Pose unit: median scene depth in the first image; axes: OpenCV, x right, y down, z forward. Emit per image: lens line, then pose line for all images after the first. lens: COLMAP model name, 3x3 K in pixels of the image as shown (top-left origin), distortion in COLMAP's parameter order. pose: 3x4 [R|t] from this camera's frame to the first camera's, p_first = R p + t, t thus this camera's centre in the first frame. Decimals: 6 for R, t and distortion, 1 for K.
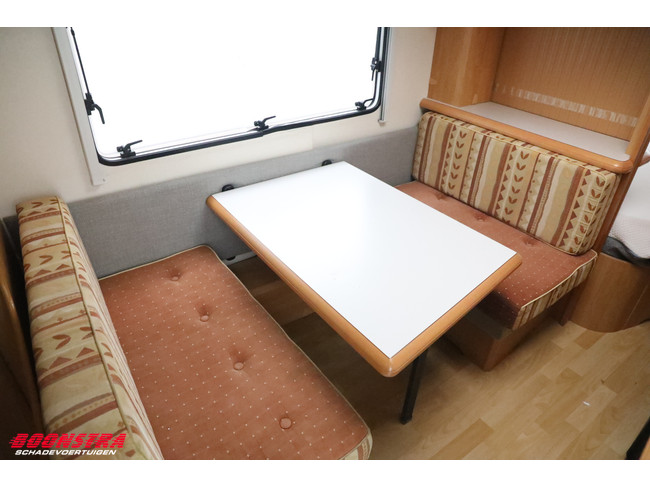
lens RADIAL K [[445.2, 0, 325.0], [0, 445.2, 243.5], [0, 0, 1]] dist [-0.000654, -0.000022]
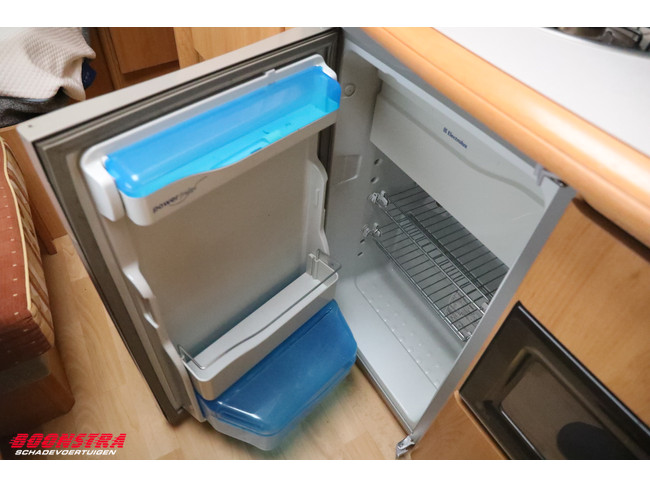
lens RADIAL K [[445.2, 0, 325.0], [0, 445.2, 243.5], [0, 0, 1]] dist [-0.000654, -0.000022]
pose [[0.110881, -0.748175, 0.654171, 0.187060], [0.480834, 0.616448, 0.623531, -0.045118], [-0.869772, 0.245410, 0.428100, 0.432387]]
